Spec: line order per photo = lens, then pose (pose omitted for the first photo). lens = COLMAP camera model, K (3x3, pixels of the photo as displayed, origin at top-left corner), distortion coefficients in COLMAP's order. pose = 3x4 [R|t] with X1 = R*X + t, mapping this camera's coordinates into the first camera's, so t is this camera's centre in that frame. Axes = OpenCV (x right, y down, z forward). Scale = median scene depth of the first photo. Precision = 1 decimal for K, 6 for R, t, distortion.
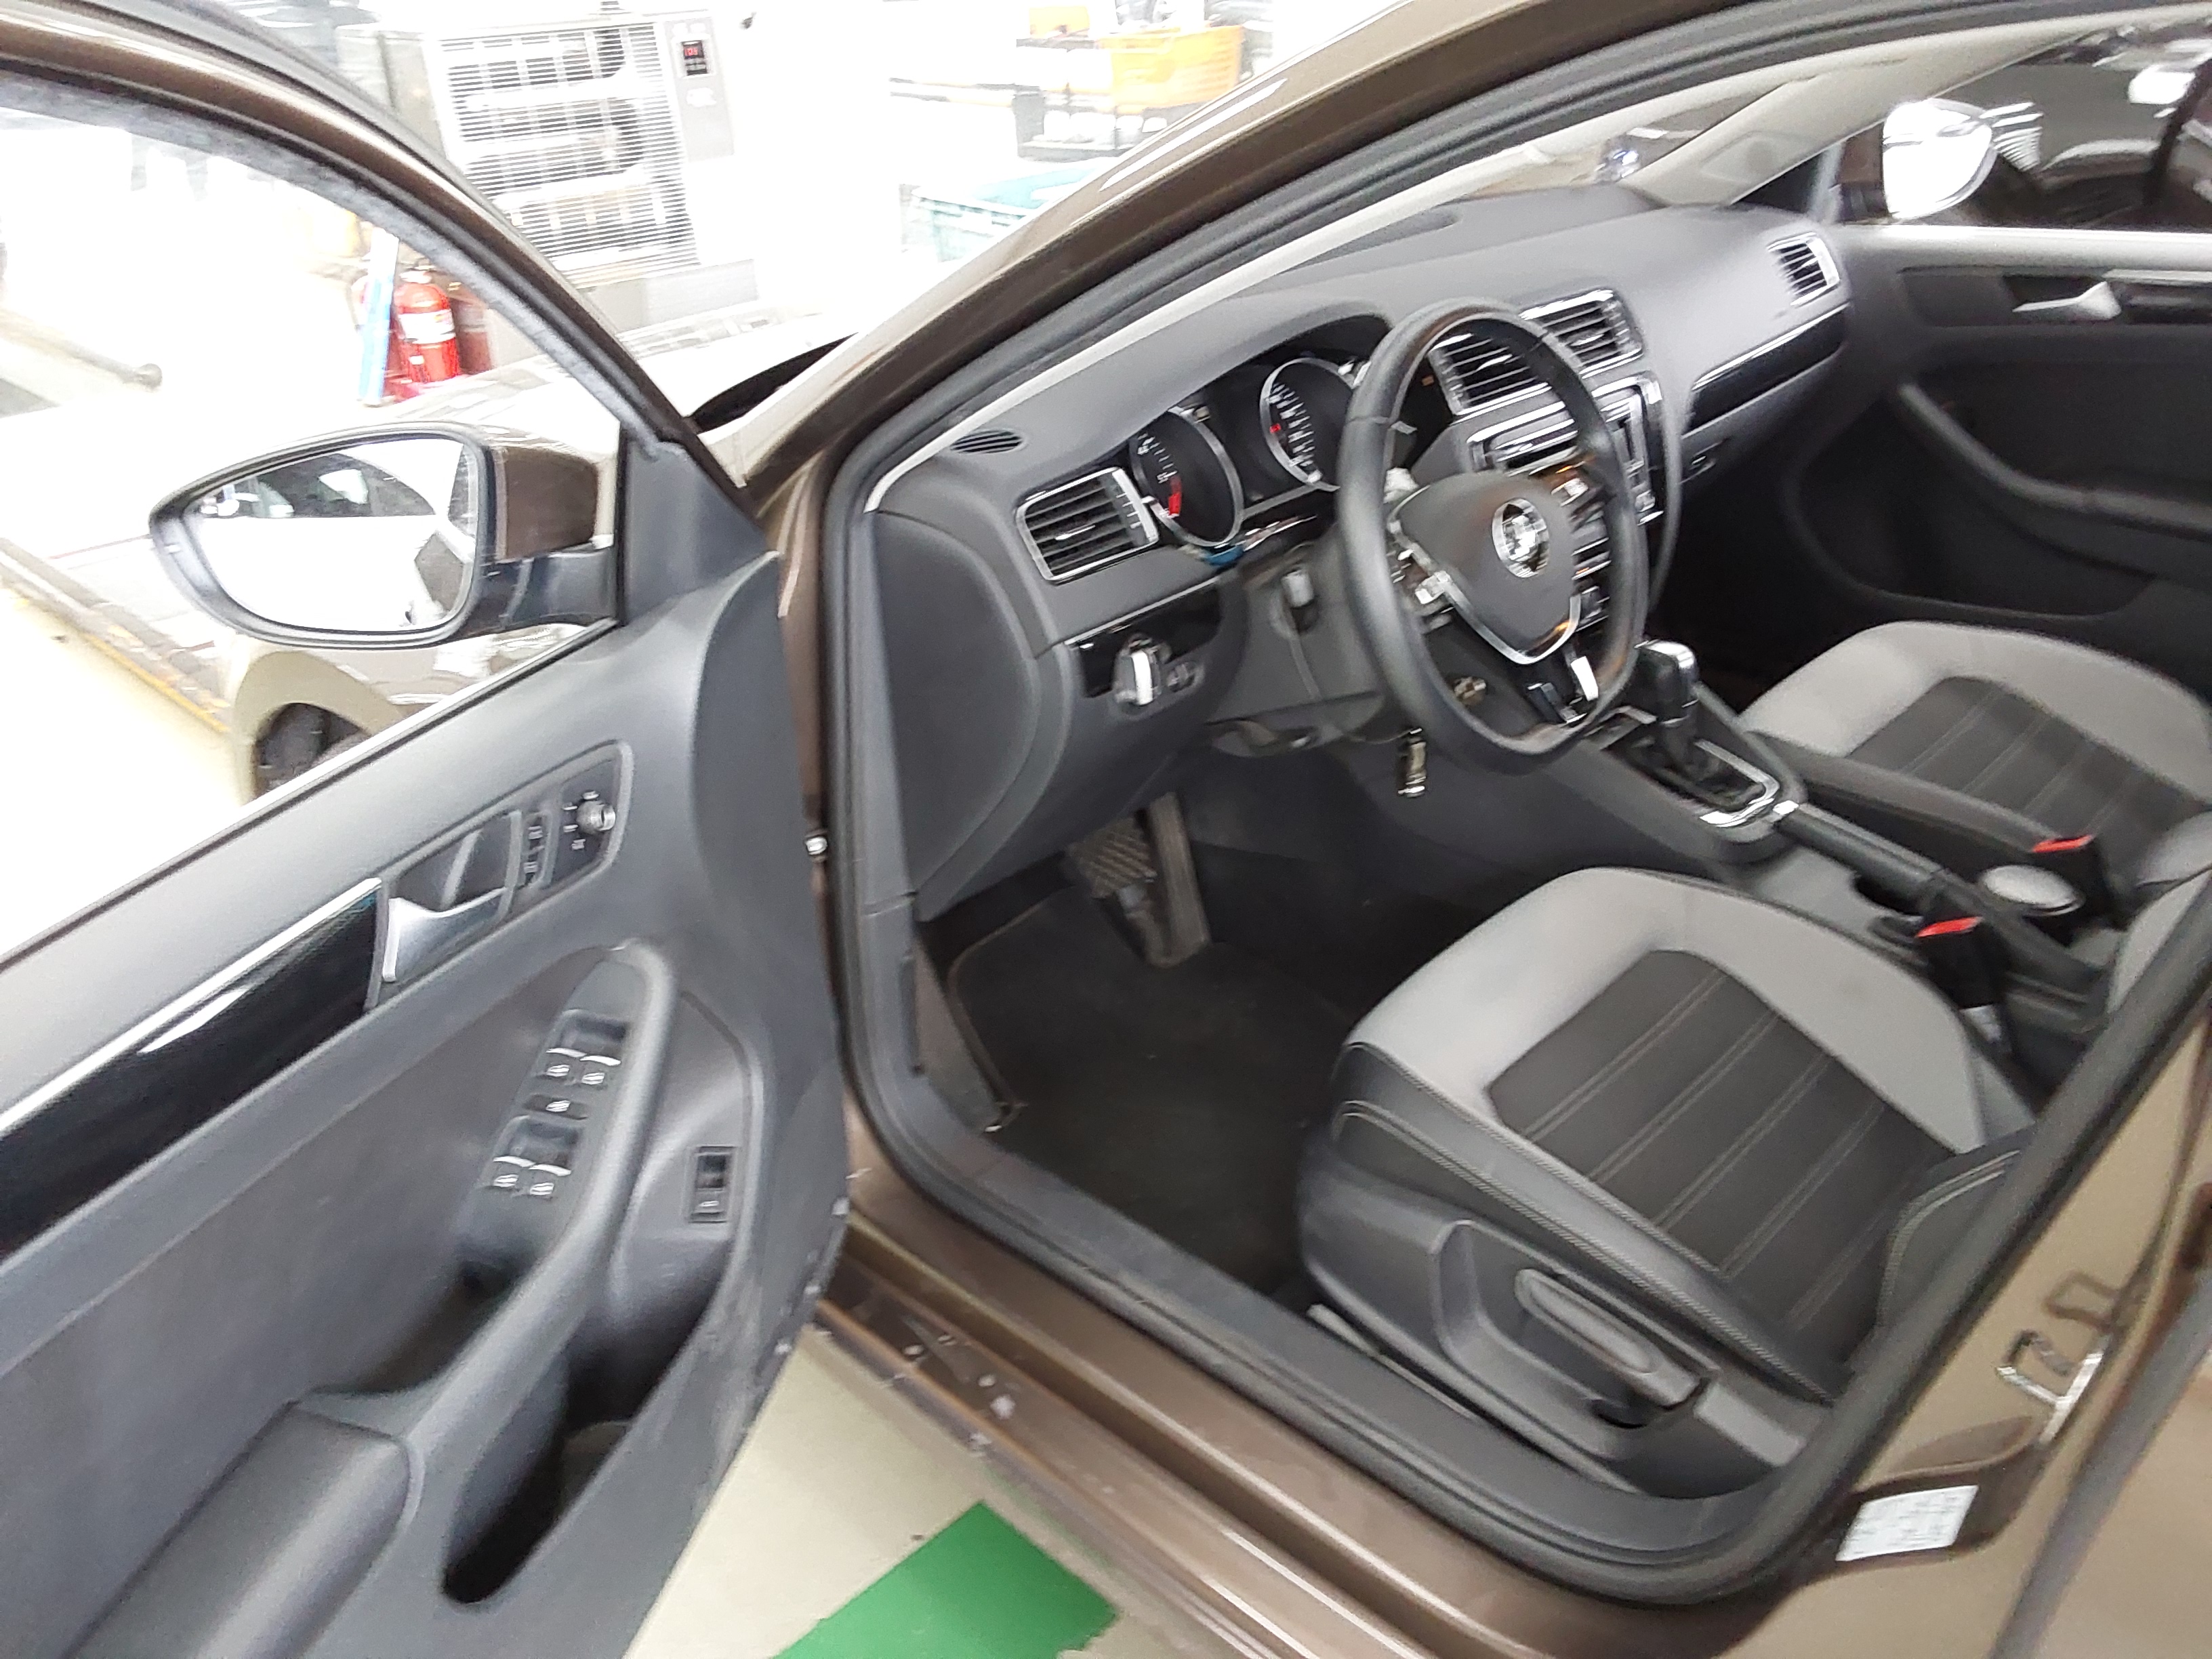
lens RADIAL K [[1885.8, 0, 1106.0], [0, 1885.8, 829.5], [0, 0, 1]] dist [0.100564, -0.138017]
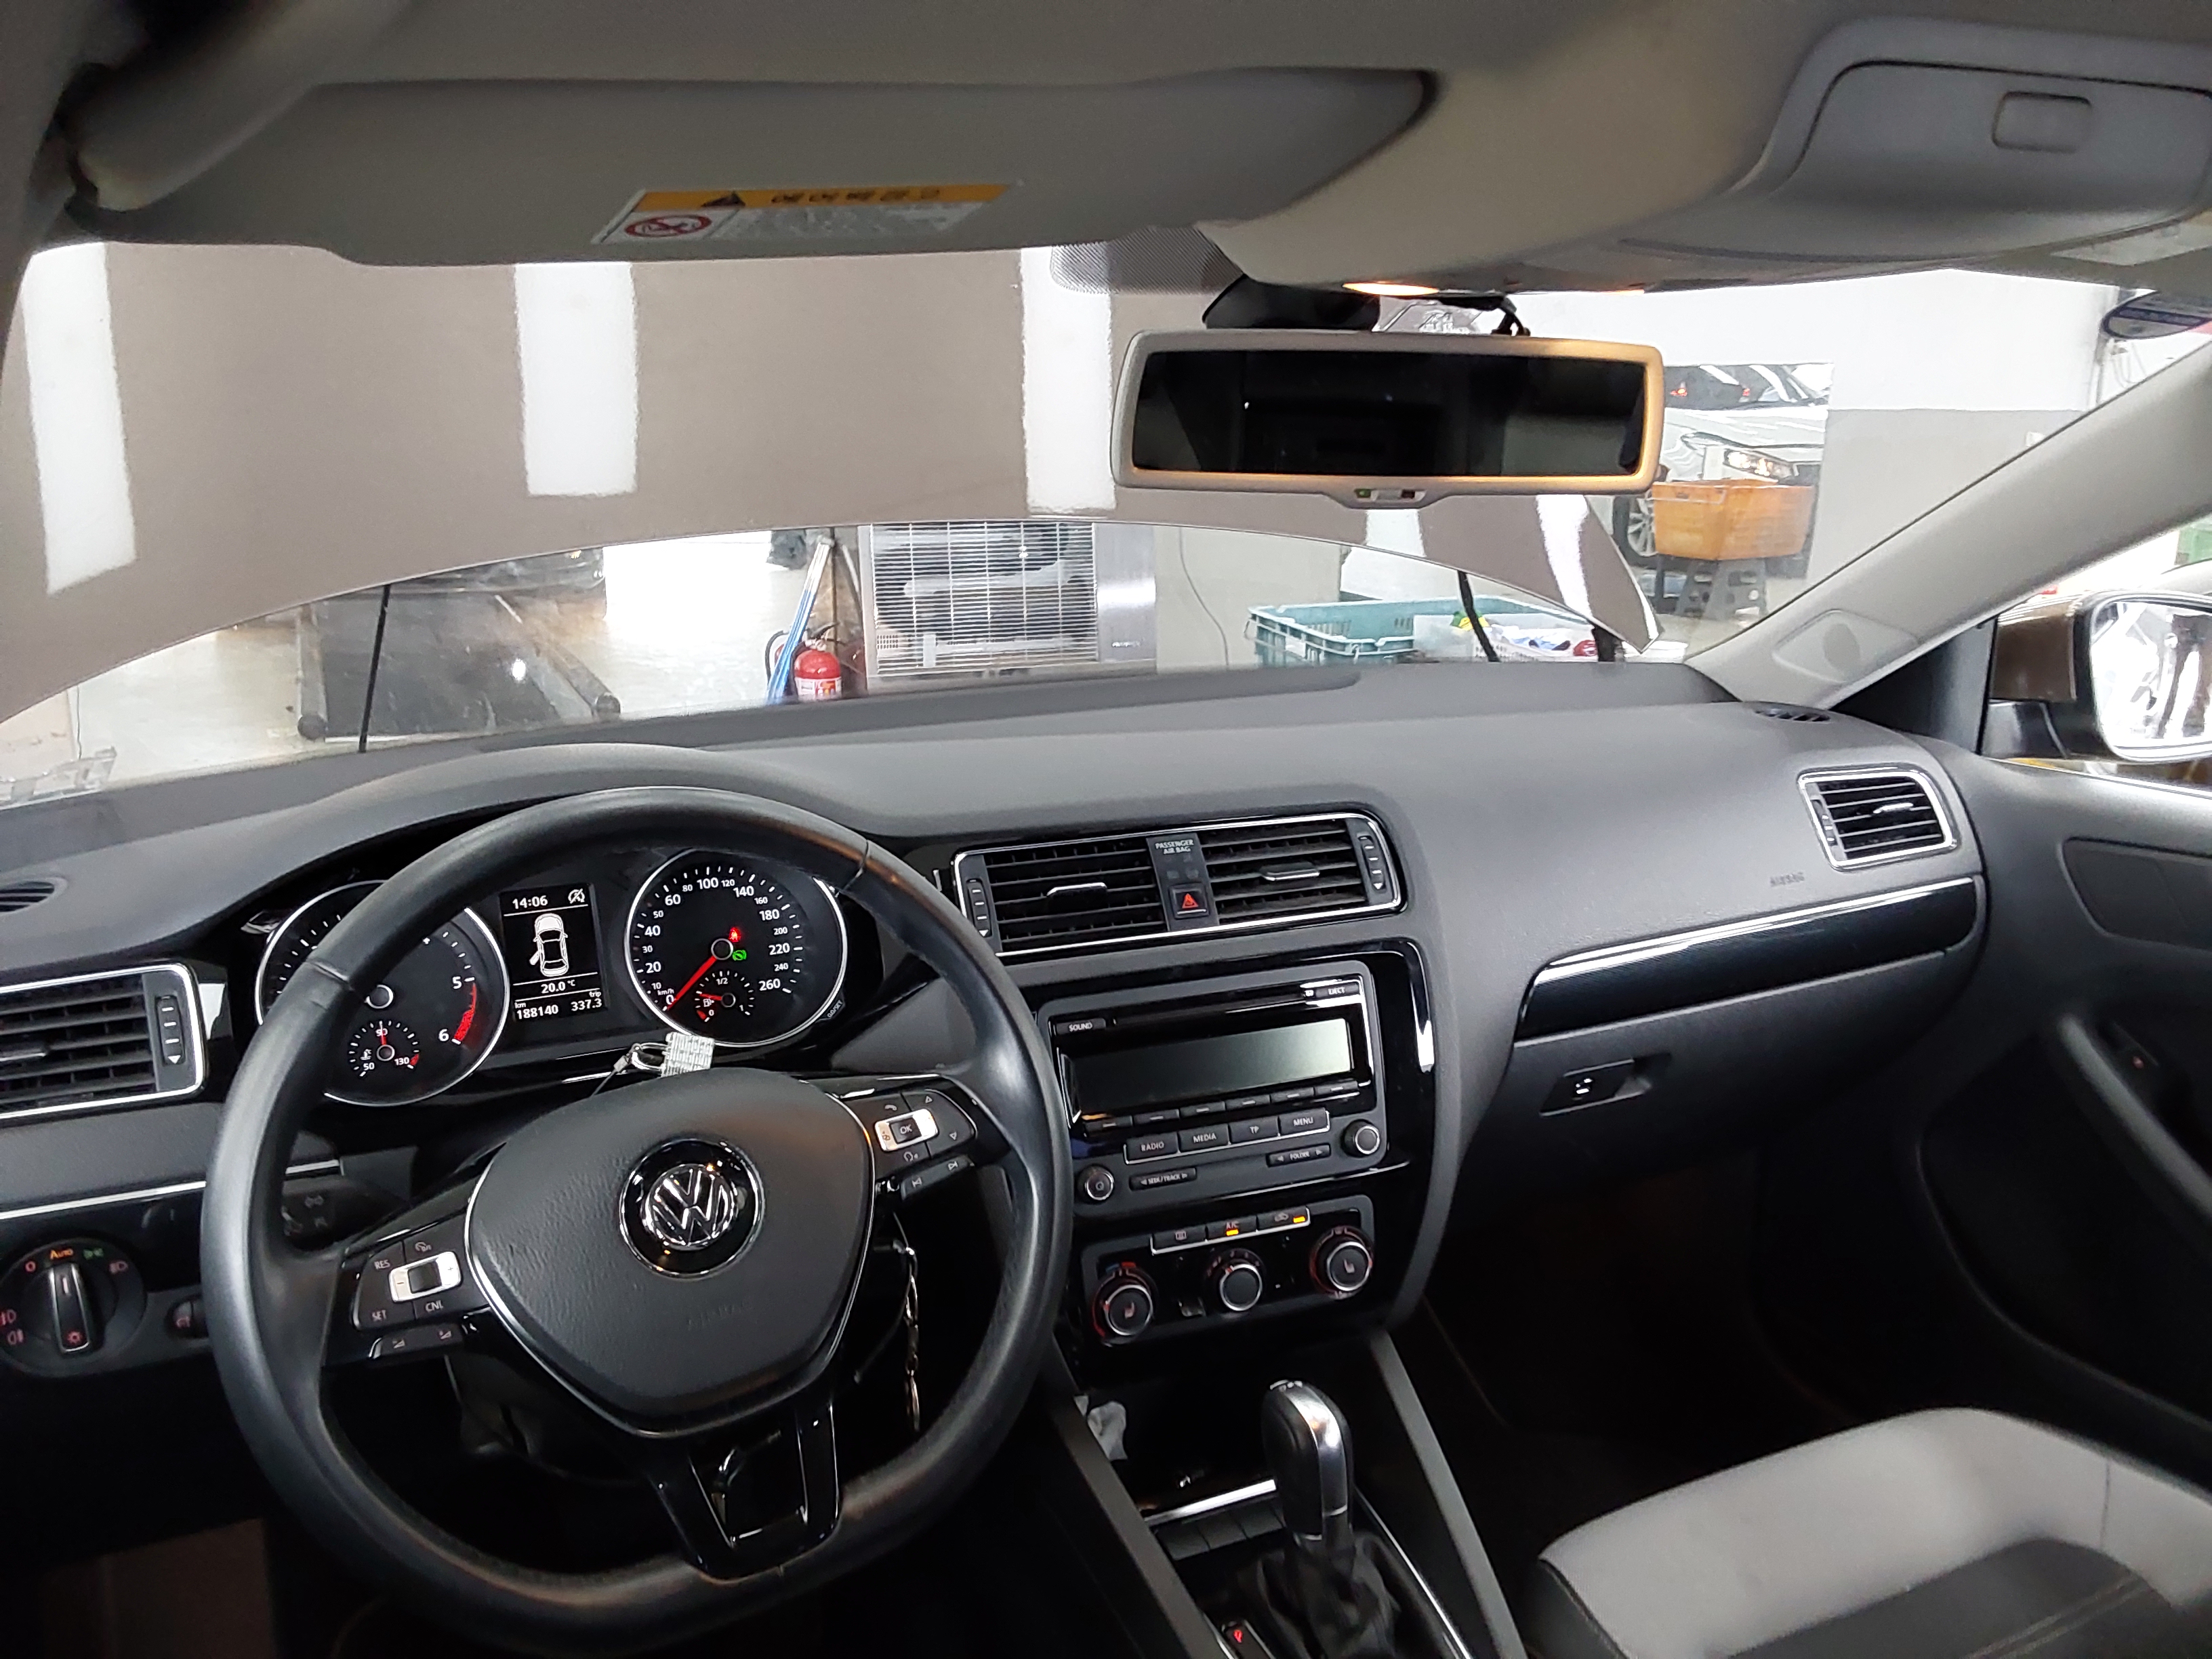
lens RADIAL K [[1743.2, 0, 1117.0], [0, 1743.2, 843.1], [0, 0, 1]] dist [0.081824, -0.004152]
pose [[0.922884, 0.140538, -0.358518, 0.338549], [-0.206536, 0.966431, -0.152819, -0.137174], [0.325006, 0.215081, 0.920930, 0.362516]]
